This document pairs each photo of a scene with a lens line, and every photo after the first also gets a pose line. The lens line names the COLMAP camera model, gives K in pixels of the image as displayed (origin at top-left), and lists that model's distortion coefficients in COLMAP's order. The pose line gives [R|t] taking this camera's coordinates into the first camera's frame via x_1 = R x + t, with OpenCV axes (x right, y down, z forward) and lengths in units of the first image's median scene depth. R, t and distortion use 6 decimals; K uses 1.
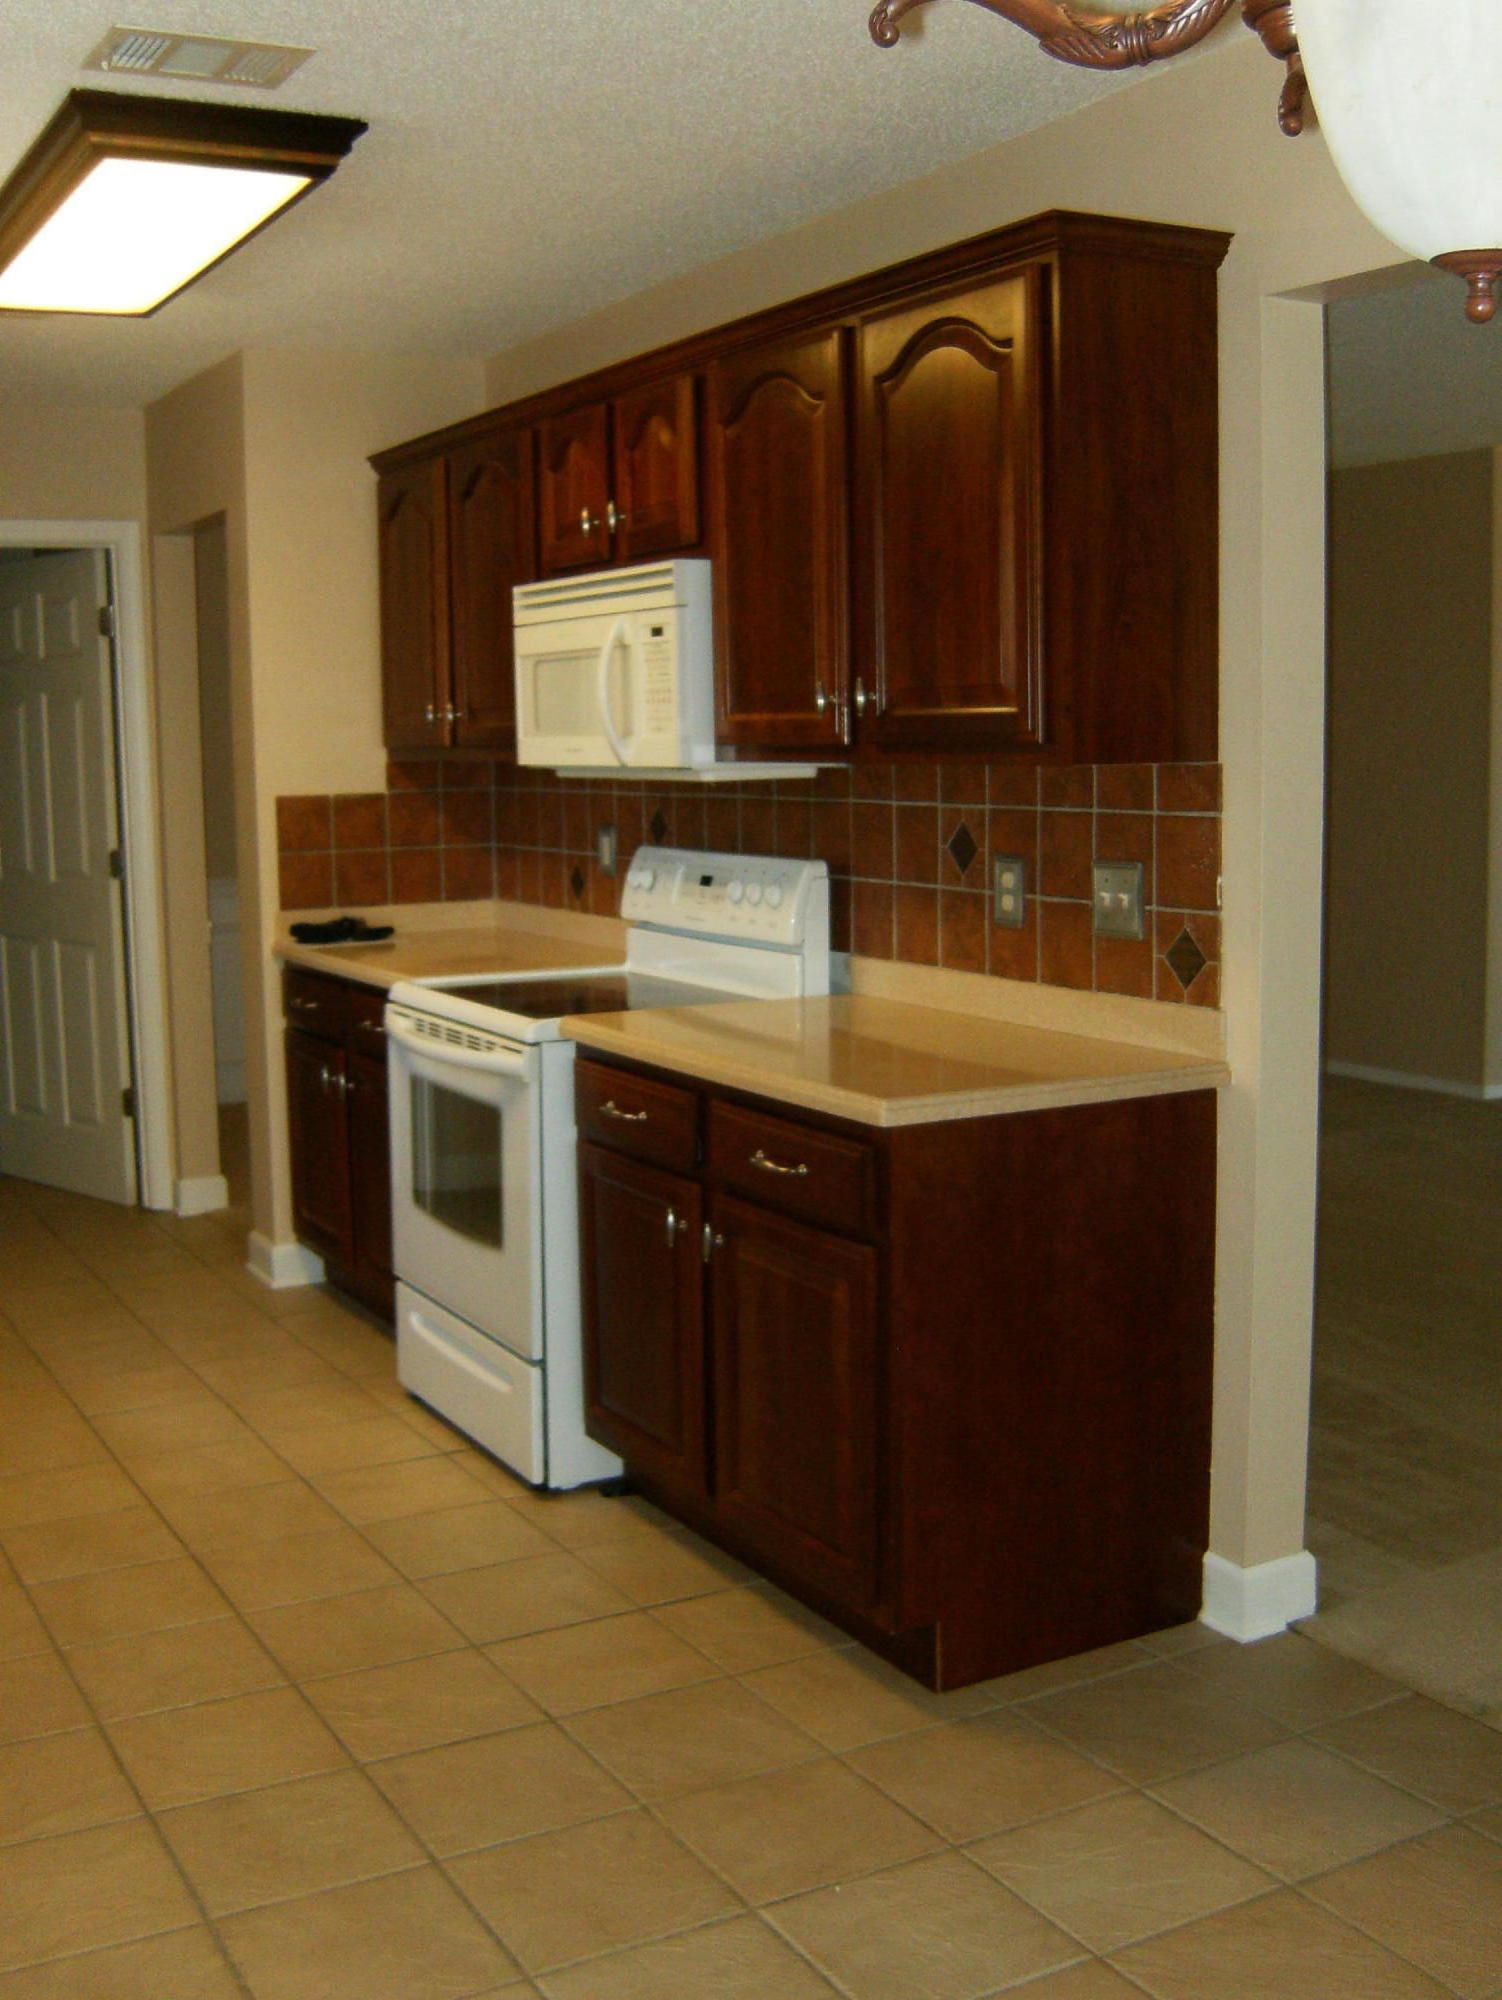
lens RADIAL K [[2166.6, 0, 724.9], [0, 2166.6, 1000.6], [0, 0, 1]] dist [-0.158845, 0.098470]
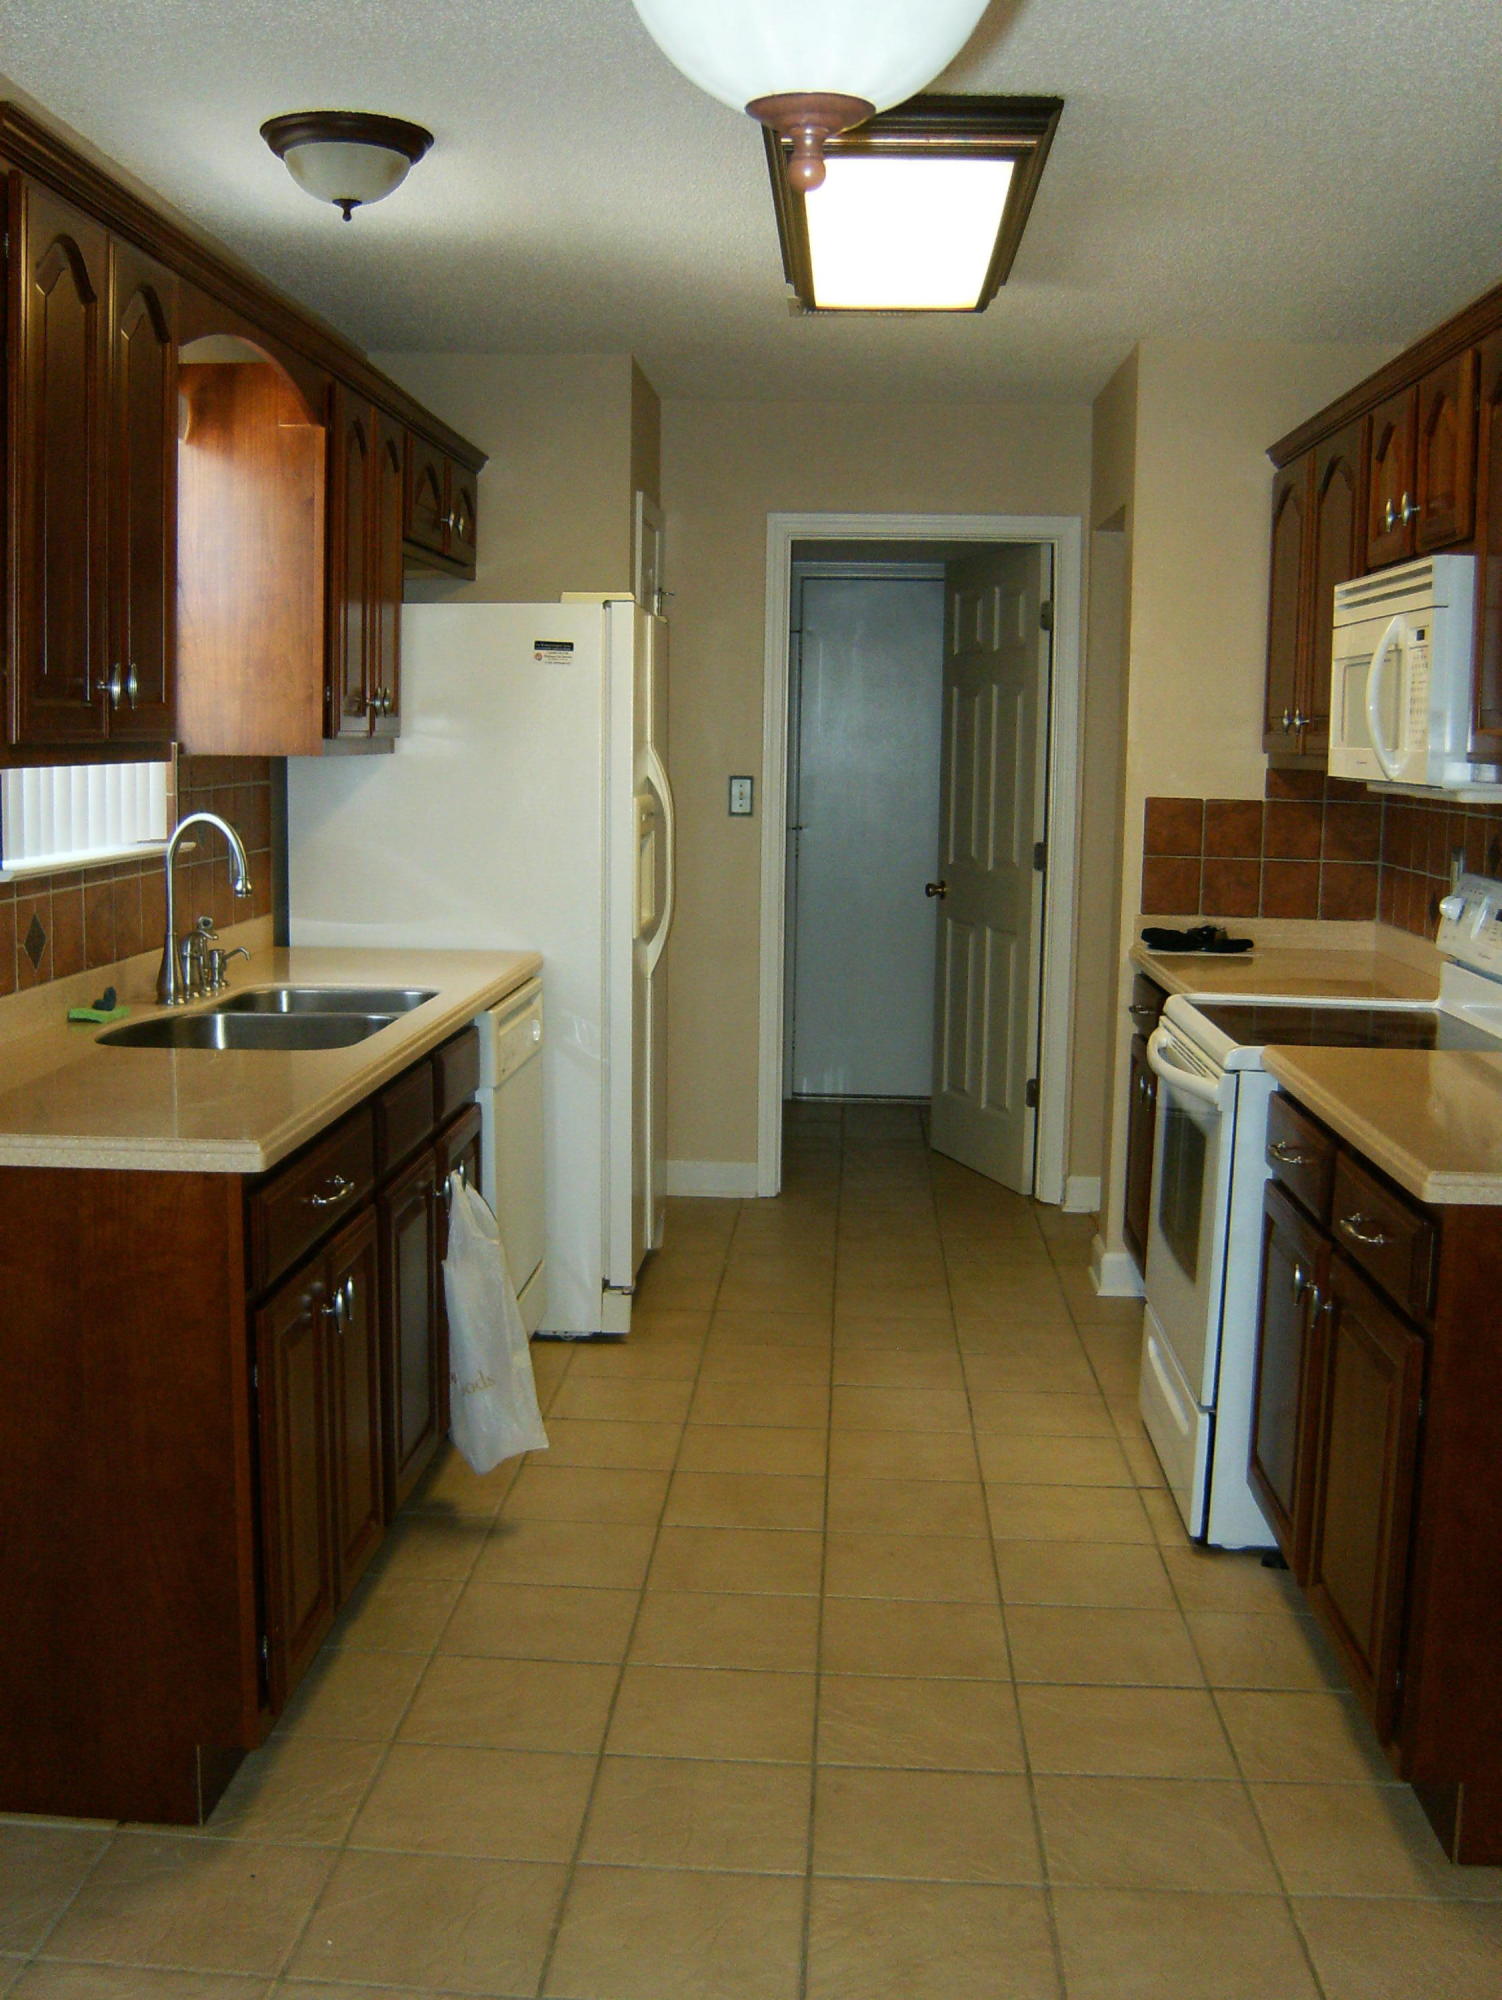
lens RADIAL K [[2166.6, 0, 724.9], [0, 2166.6, 1000.6], [0, 0, 1]] dist [-0.158845, 0.098470]
pose [[0.836000, 0.096985, -0.540091, 0.199643], [-0.098146, 0.994813, 0.026721, -0.011904], [0.539881, 0.030669, 0.841183, 0.086918]]
